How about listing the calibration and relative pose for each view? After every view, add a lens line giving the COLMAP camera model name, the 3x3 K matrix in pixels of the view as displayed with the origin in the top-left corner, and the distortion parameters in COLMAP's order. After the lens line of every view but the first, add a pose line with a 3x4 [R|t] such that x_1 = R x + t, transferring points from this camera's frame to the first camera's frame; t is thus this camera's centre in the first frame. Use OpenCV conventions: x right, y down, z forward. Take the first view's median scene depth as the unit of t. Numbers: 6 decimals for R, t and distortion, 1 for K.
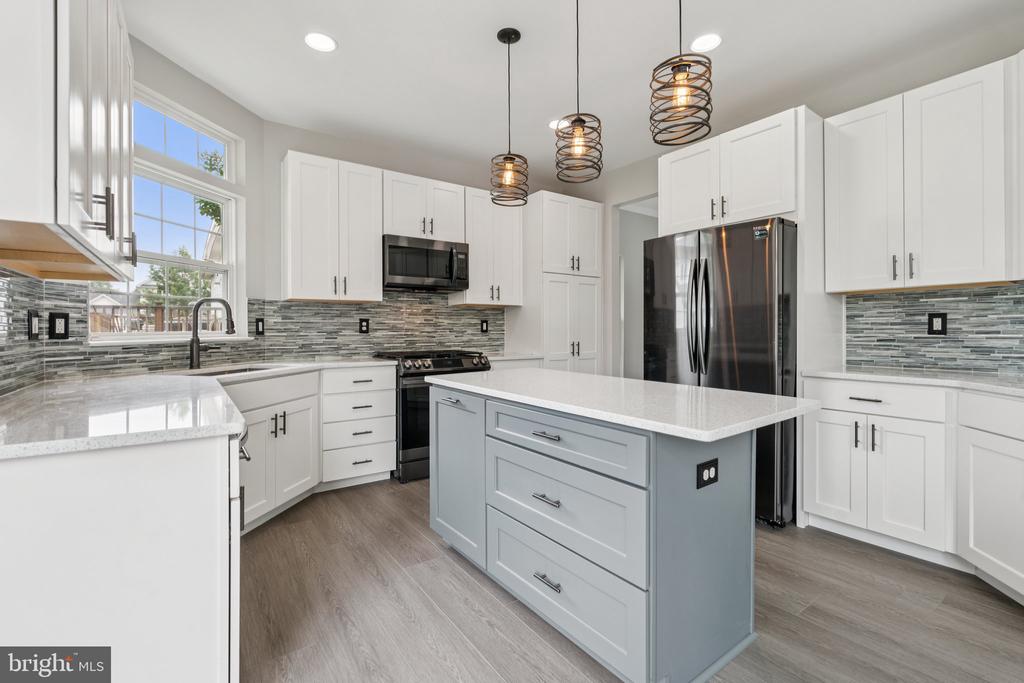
lens RADIAL K [[464.5, 0, 513.9], [0, 464.5, 331.7], [0, 0, 1]] dist [-0.004142, -0.000297]
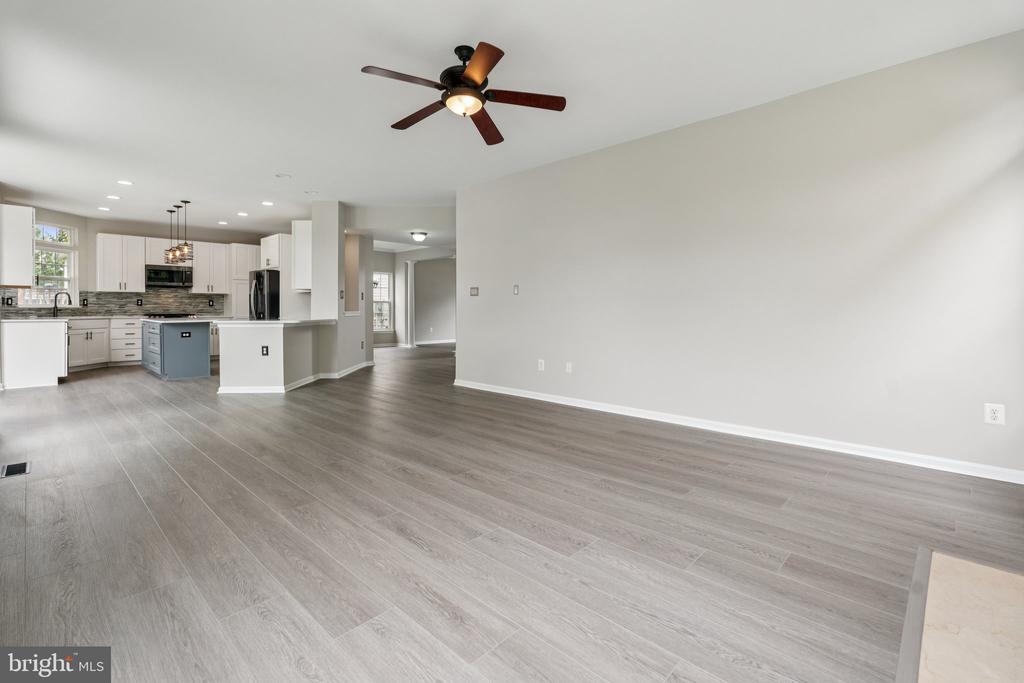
lens RADIAL K [[464.5, 0, 514.0], [0, 464.5, 312.8], [0, 0, 1]] dist [-0.004142, -0.000297]
pose [[0.982748, 0.003078, 0.184923, 1.214647], [-0.004083, 0.999979, 0.005051, 0.022244], [-0.184903, -0.005719, 0.982740, -1.806164]]
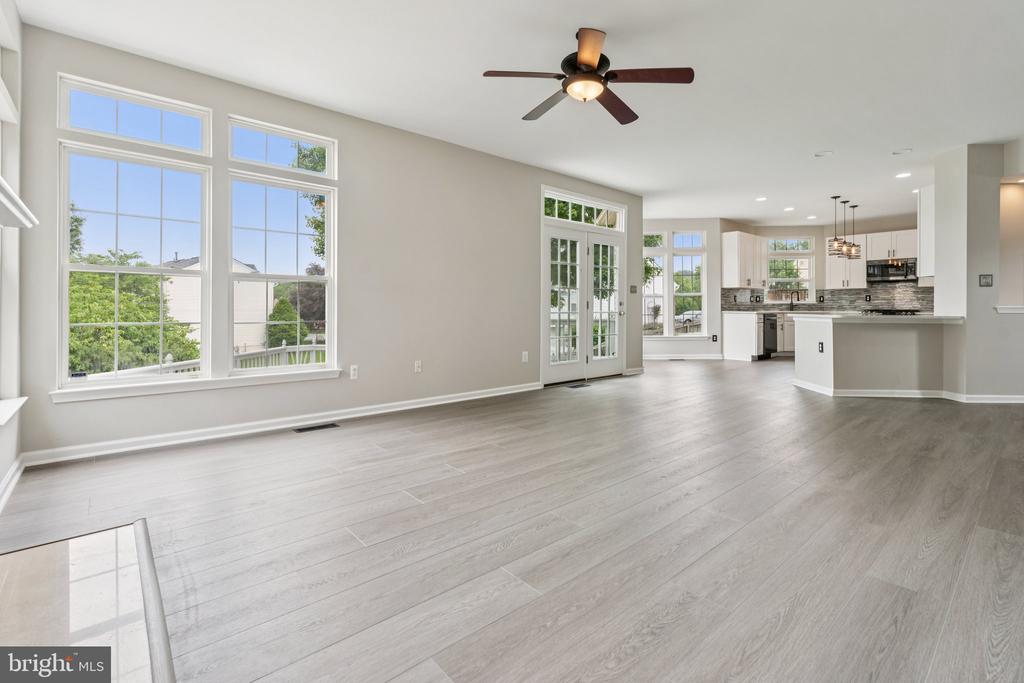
lens RADIAL K [[464.5, 0, 502.6], [0, 464.5, 305.8], [0, 0, 1]] dist [-0.004142, -0.000297]
pose [[0.081016, 0.002232, -0.996710, 2.108426], [-0.005510, 0.999983, 0.001792, 0.035939], [0.996698, 0.005347, 0.081027, -1.174835]]
